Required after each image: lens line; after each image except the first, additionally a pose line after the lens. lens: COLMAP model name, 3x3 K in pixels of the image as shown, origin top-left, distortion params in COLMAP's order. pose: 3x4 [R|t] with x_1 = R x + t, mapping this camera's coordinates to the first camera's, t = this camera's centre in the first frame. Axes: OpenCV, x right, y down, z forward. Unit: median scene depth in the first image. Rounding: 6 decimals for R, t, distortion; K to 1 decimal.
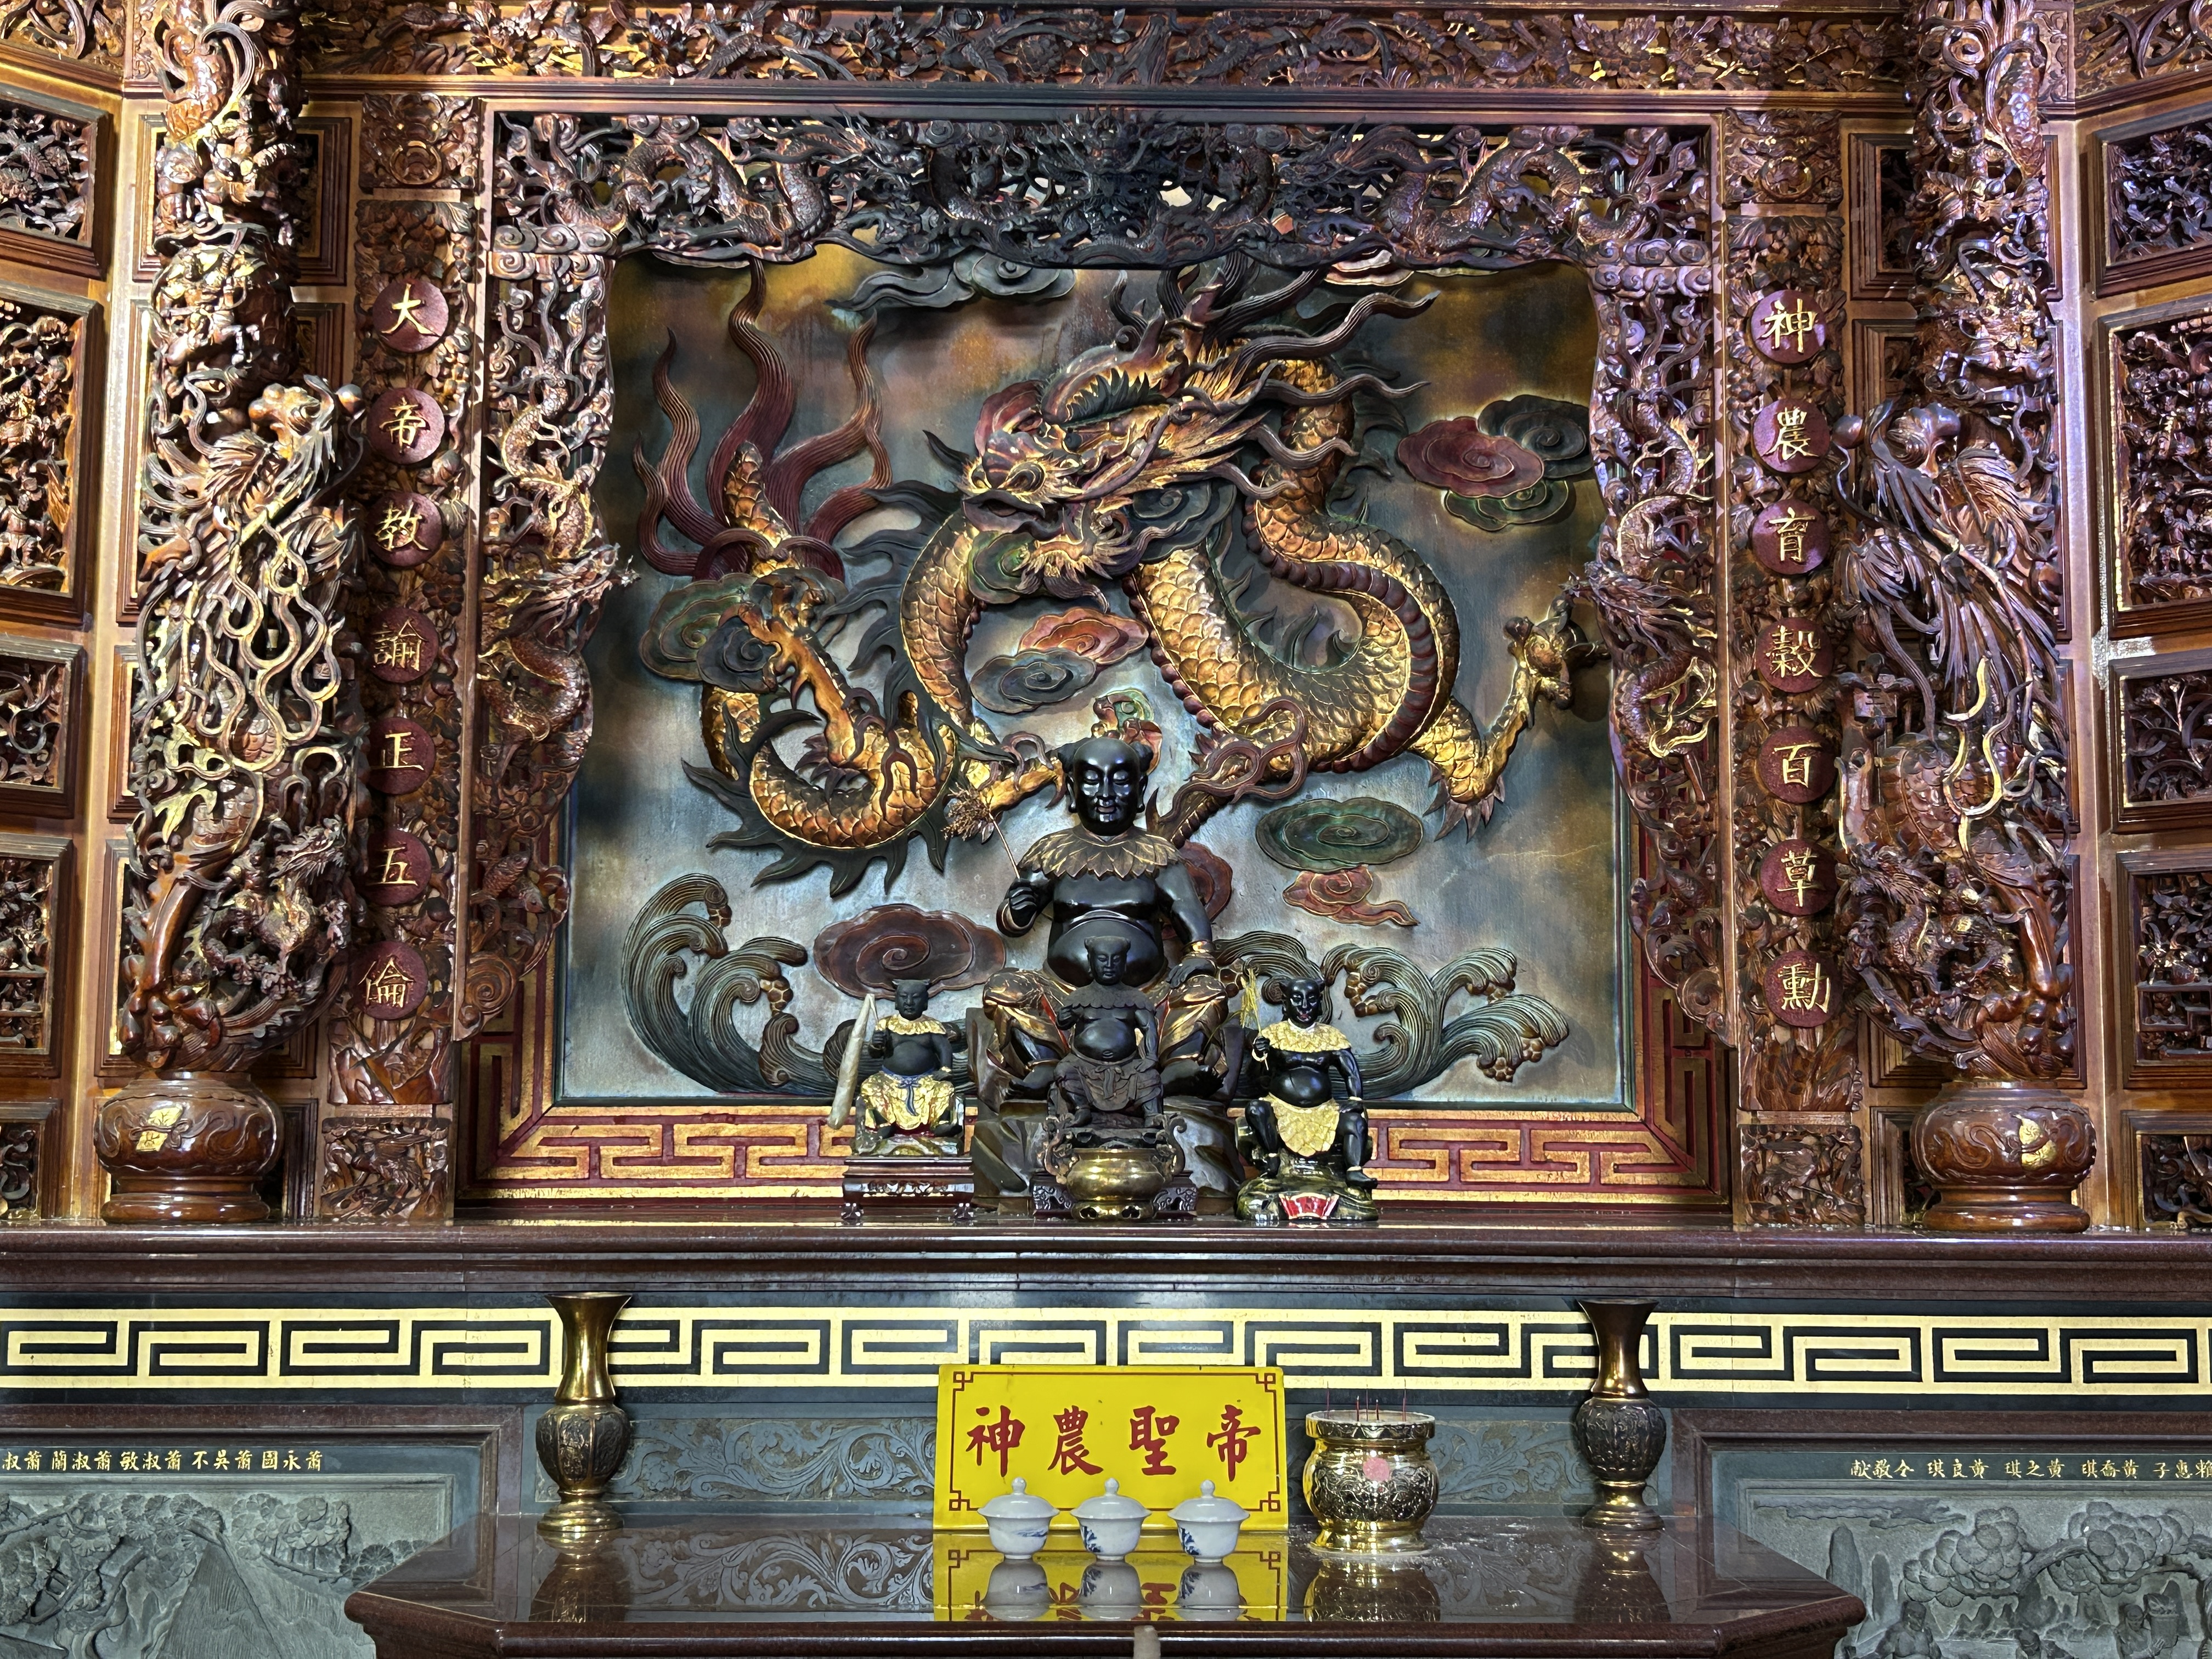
lens RADIAL K [[2746.5, 0, 1021.7], [0, 2746.5, 843.6], [0, 0, 1]] dist [-0.000703, -0.017210]
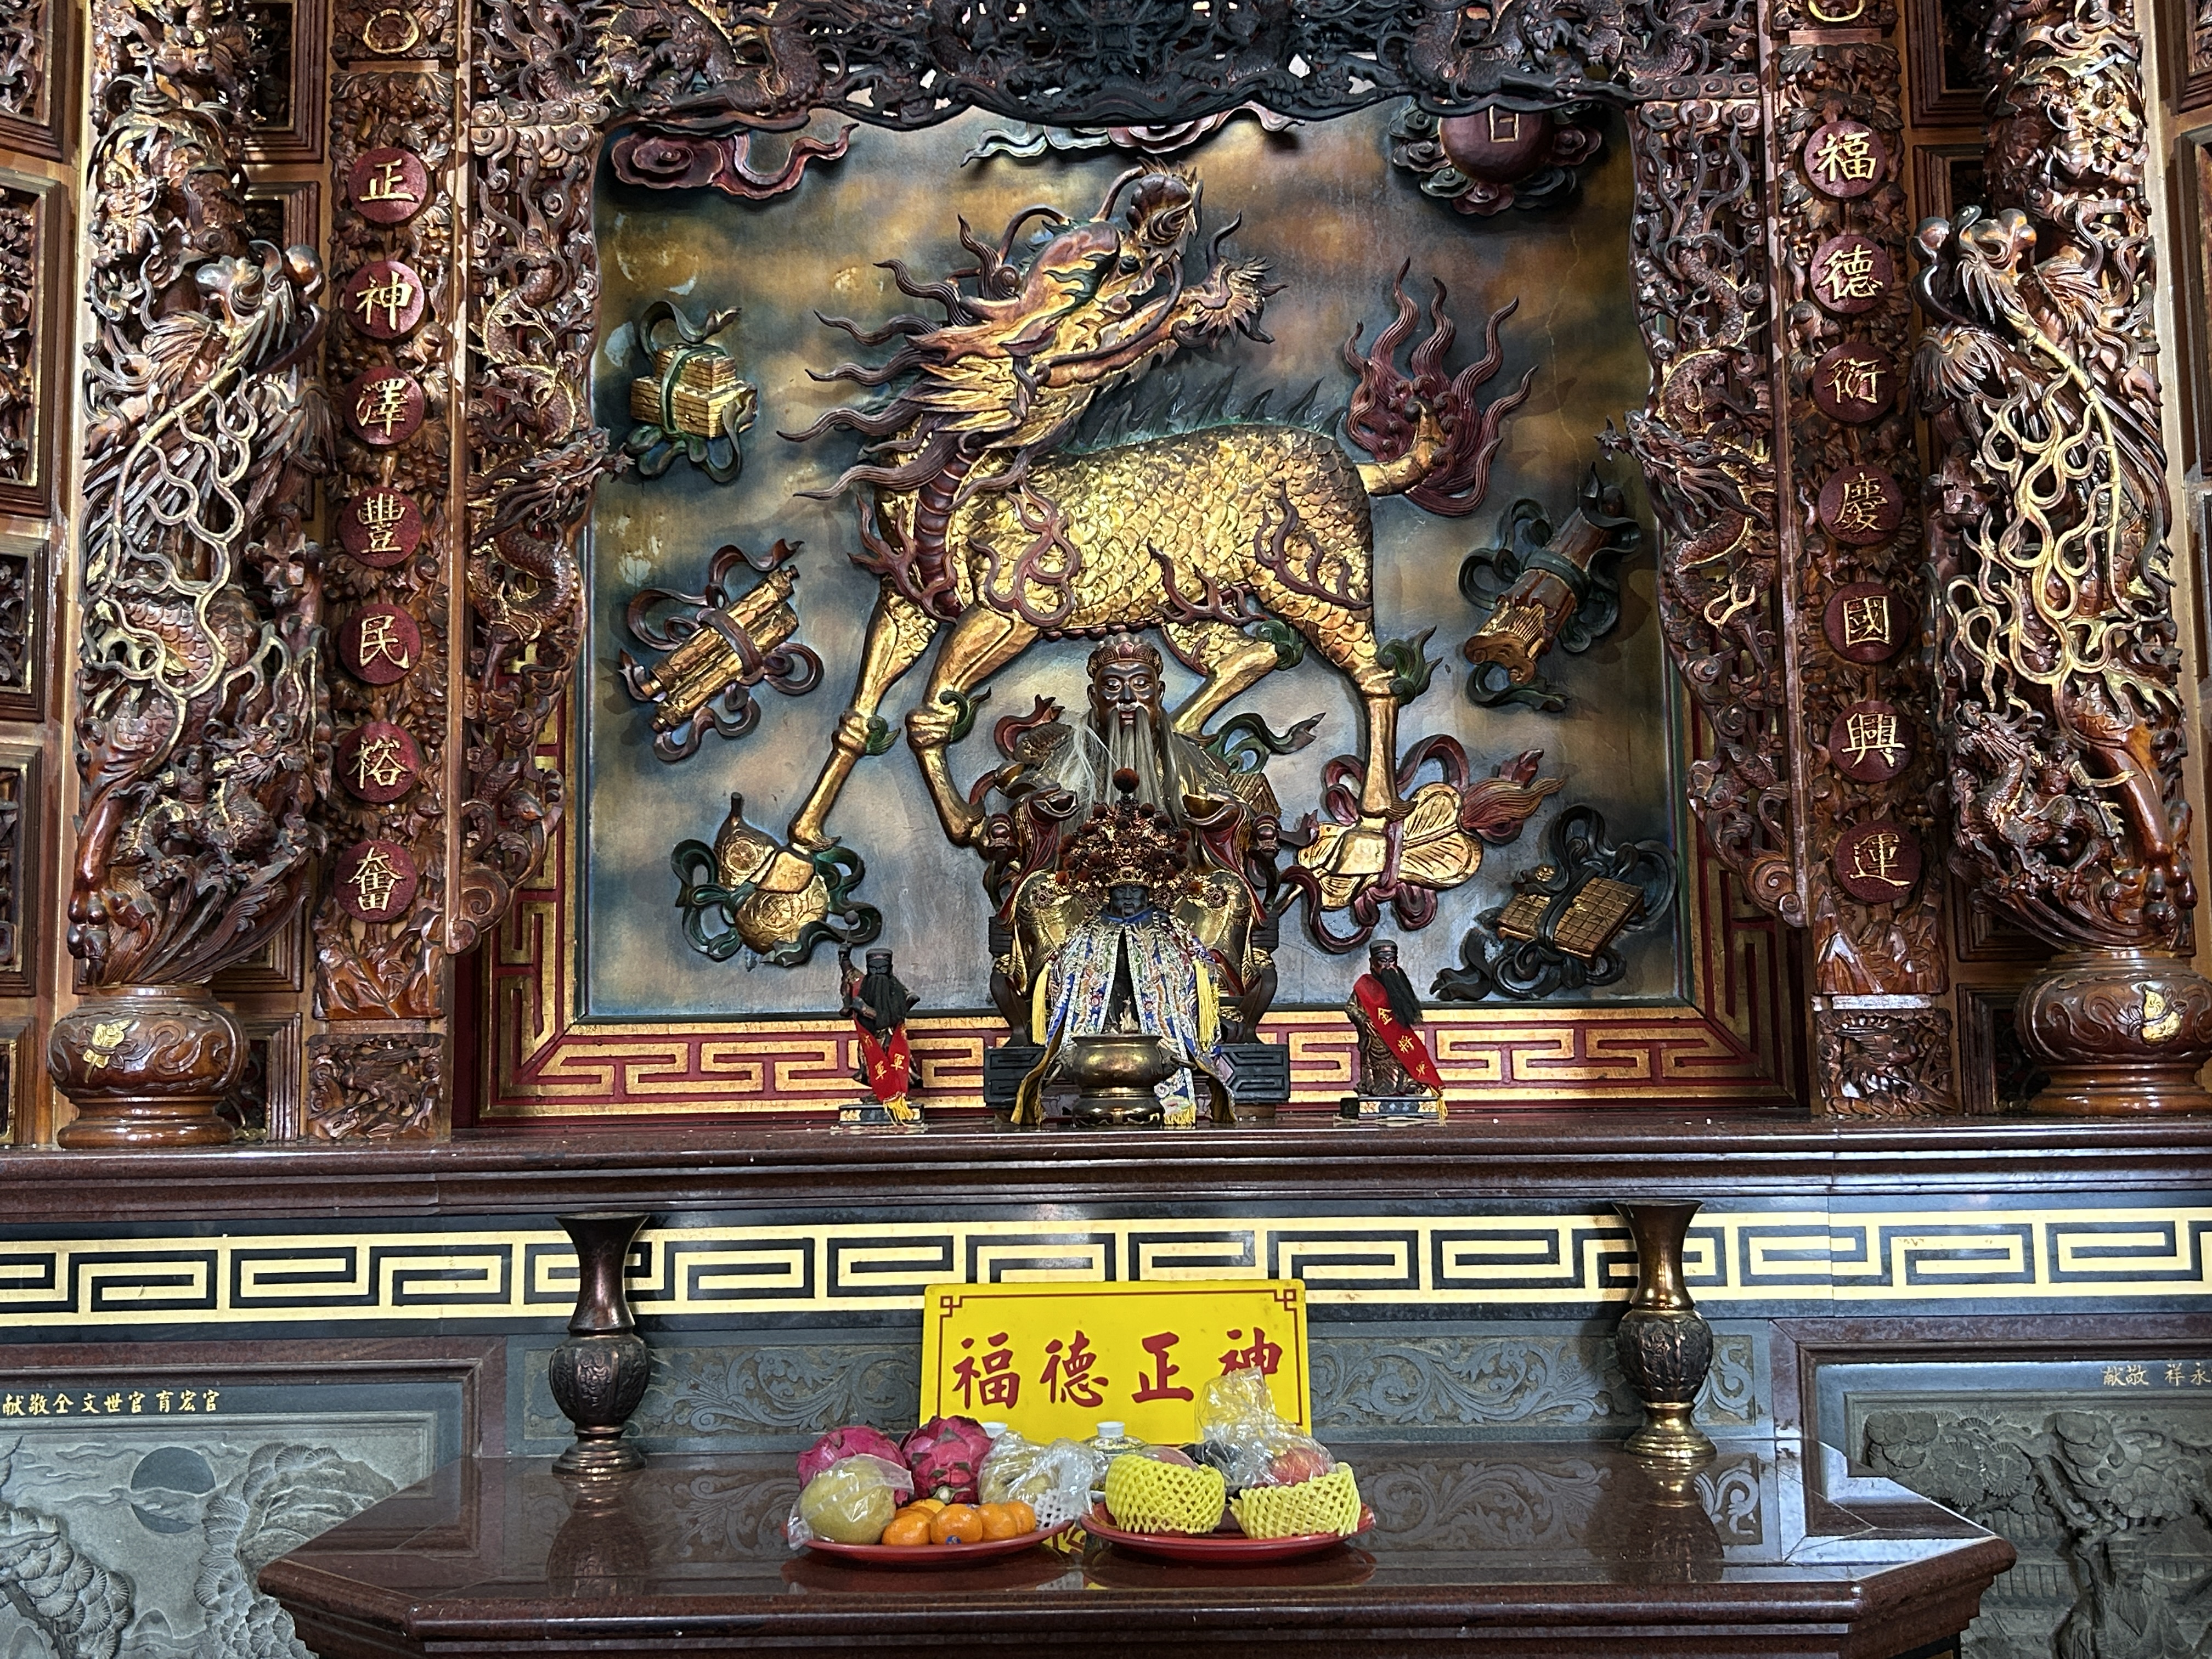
lens RADIAL K [[2433.8, 0, 1106.0], [0, 2433.8, 829.5], [0, 0, 1]] dist [-0.008315, -0.025927]
pose [[0.999057, -0.024180, -0.036067, 0.056331], [0.024294, 0.999701, 0.002720, 0.034073], [0.035990, -0.003594, 0.999346, 0.176562]]
